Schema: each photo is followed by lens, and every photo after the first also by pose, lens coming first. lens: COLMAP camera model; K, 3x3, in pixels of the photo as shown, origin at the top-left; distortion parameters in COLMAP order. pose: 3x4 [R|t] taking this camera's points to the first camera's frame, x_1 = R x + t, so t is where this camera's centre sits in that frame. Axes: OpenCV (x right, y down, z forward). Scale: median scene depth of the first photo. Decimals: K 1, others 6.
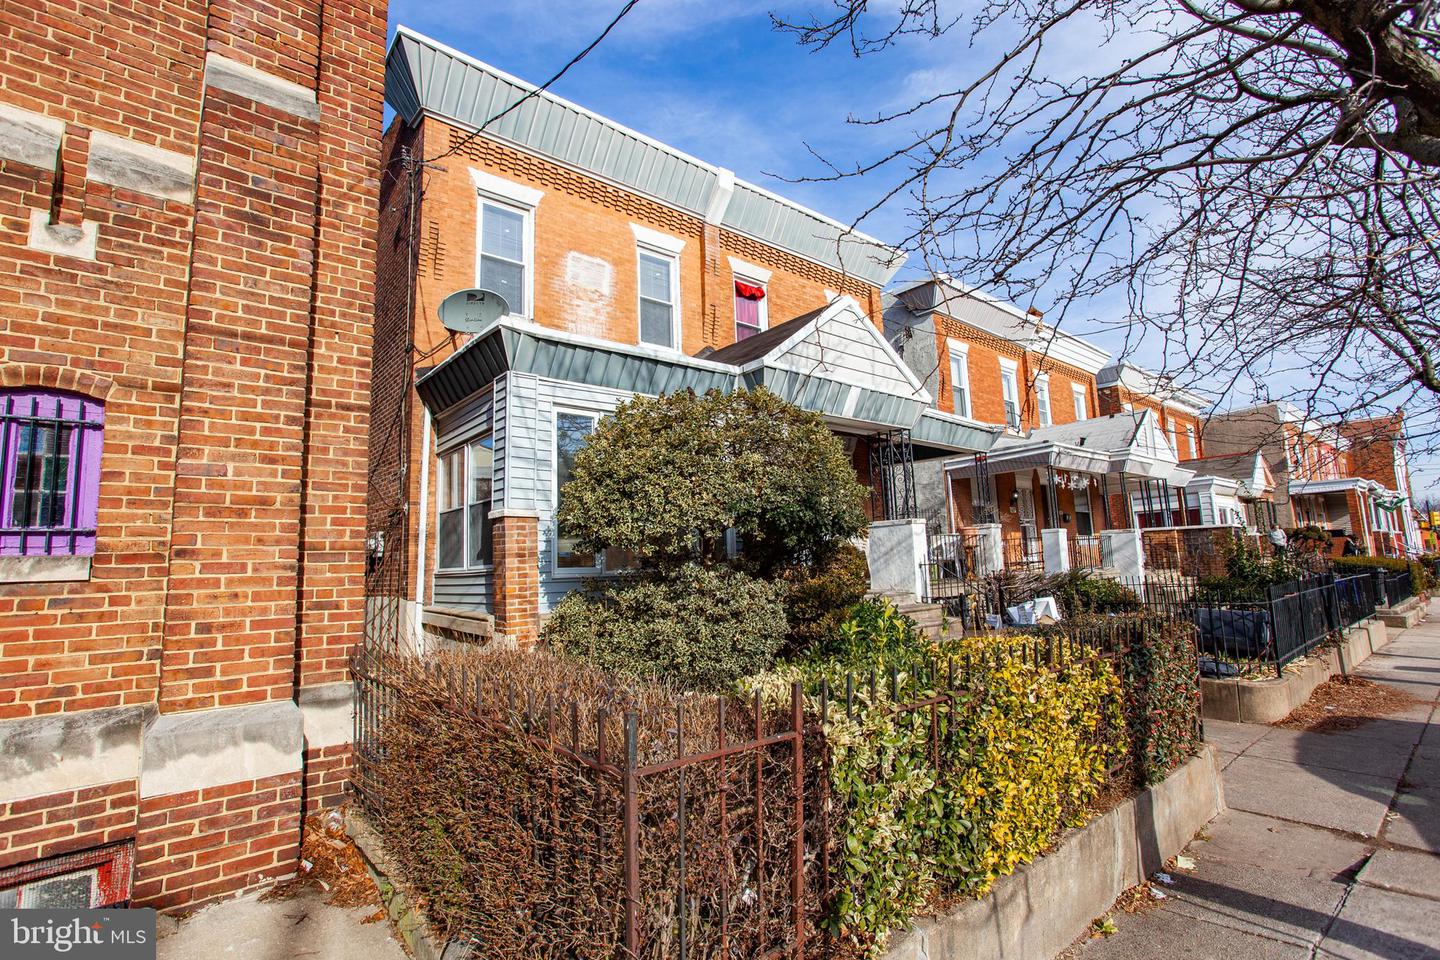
lens RADIAL K [[689.0, 0, 720.0], [0, 689.0, 480.0], [0, 0, 1]] dist [-0.054031, 0.027751]
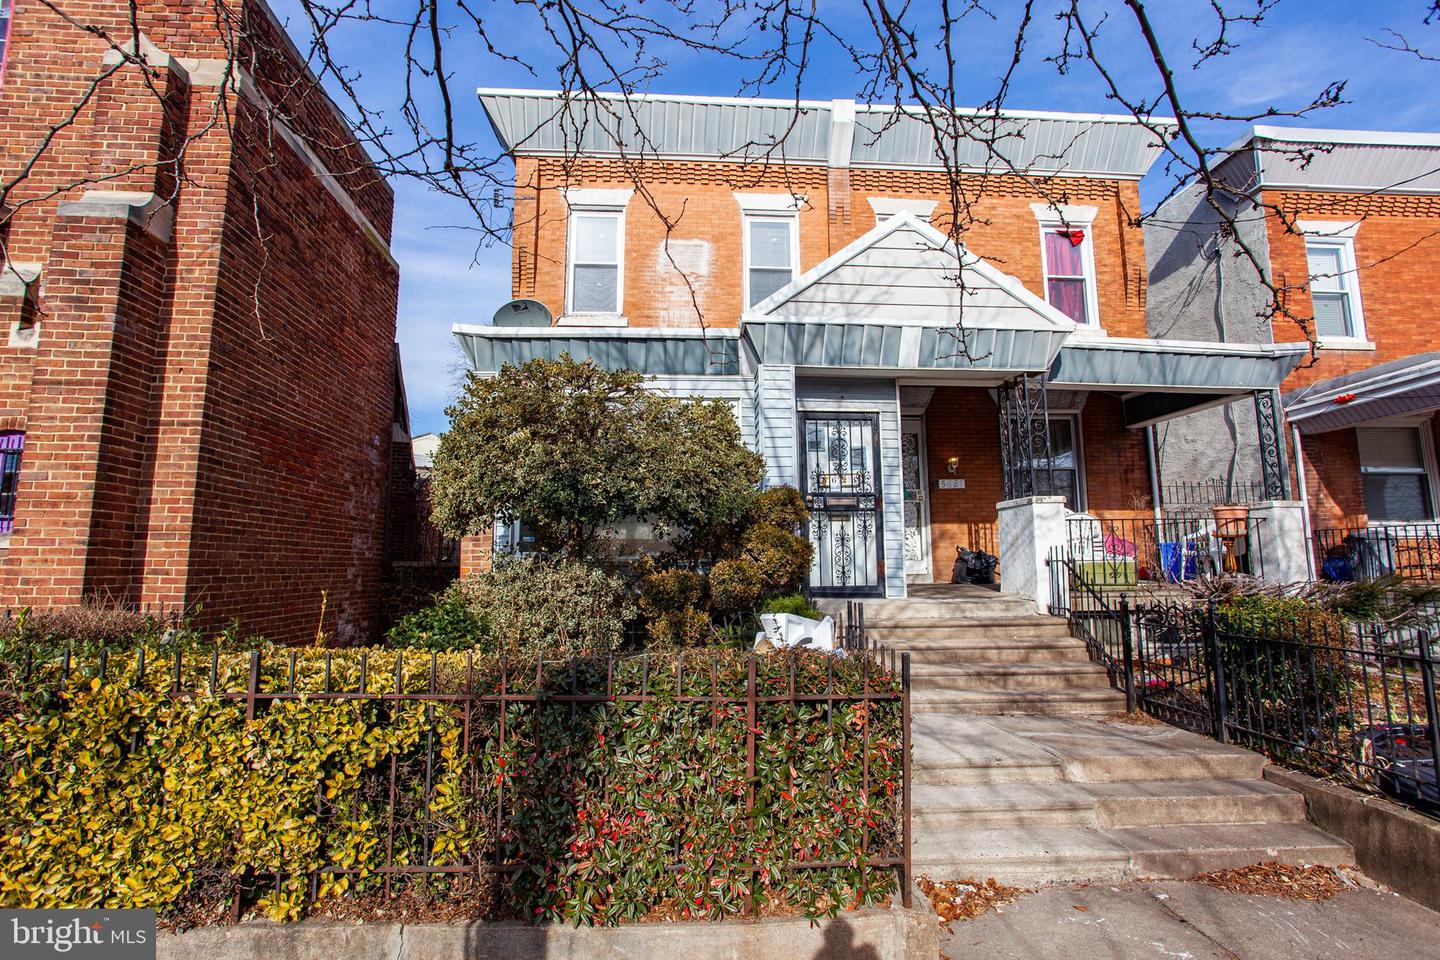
lens RADIAL K [[689.0, 0, 720.0], [0, 689.0, 480.0], [0, 0, 1]] dist [-0.054031, 0.027751]
pose [[0.800248, -0.040960, -0.598268, 1.162189], [0.050388, 0.998729, -0.000978, 0.061728], [0.597548, -0.029363, 0.801295, 0.618422]]
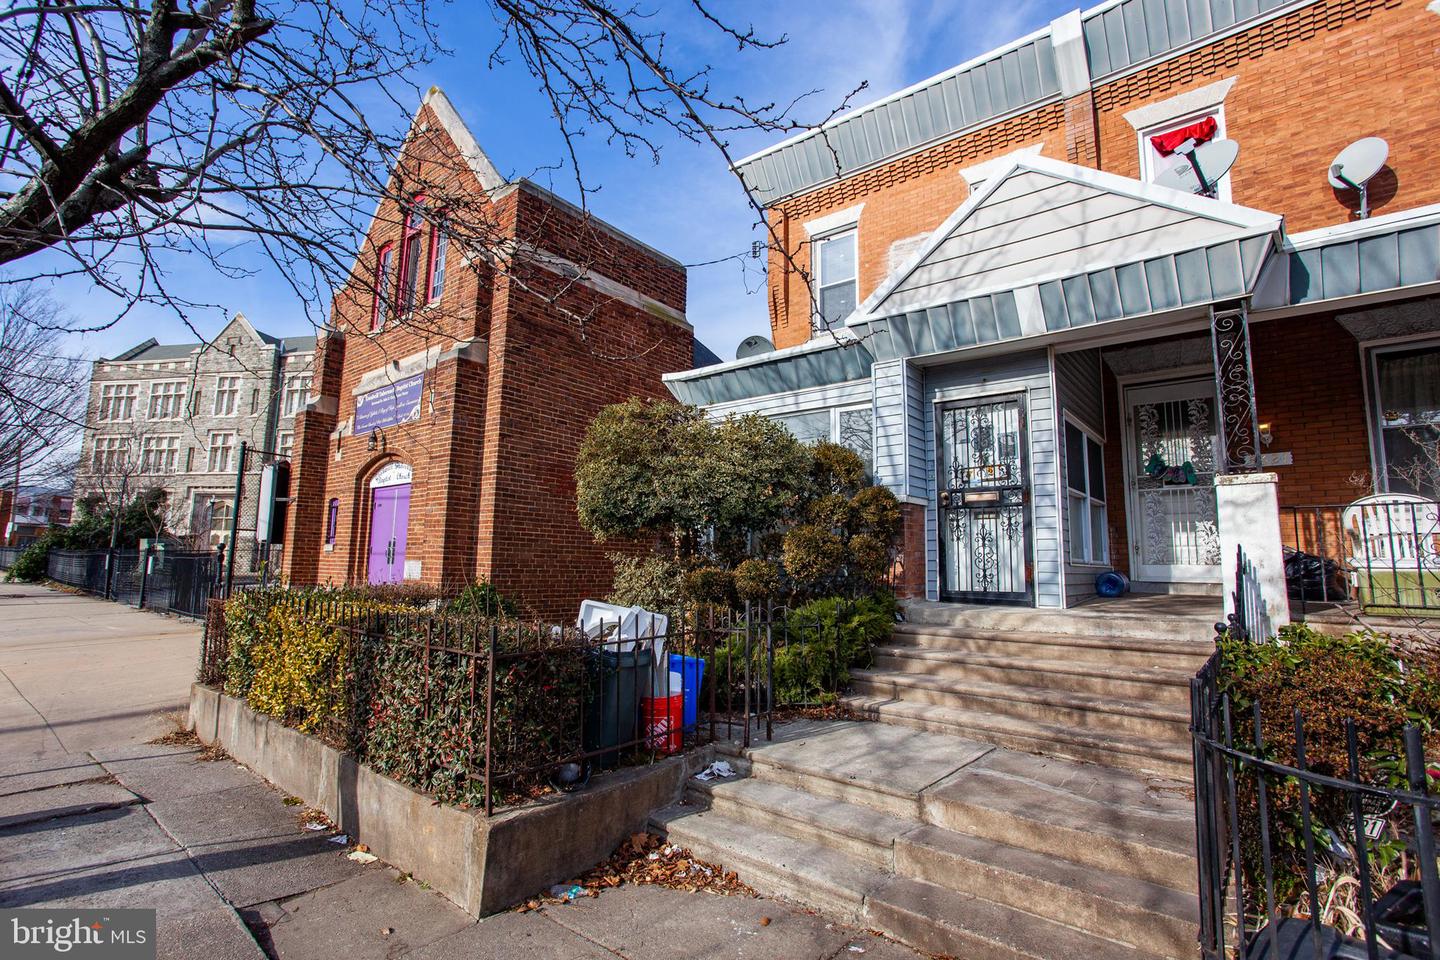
lens RADIAL K [[689.0, 0, 720.0], [0, 689.0, 480.0], [0, 0, 1]] dist [-0.054031, 0.027751]
pose [[0.182813, -0.083107, -0.979629, 1.849619], [0.103208, 0.992537, -0.064942, 0.139596], [0.977715, -0.089233, 0.190026, 1.408441]]
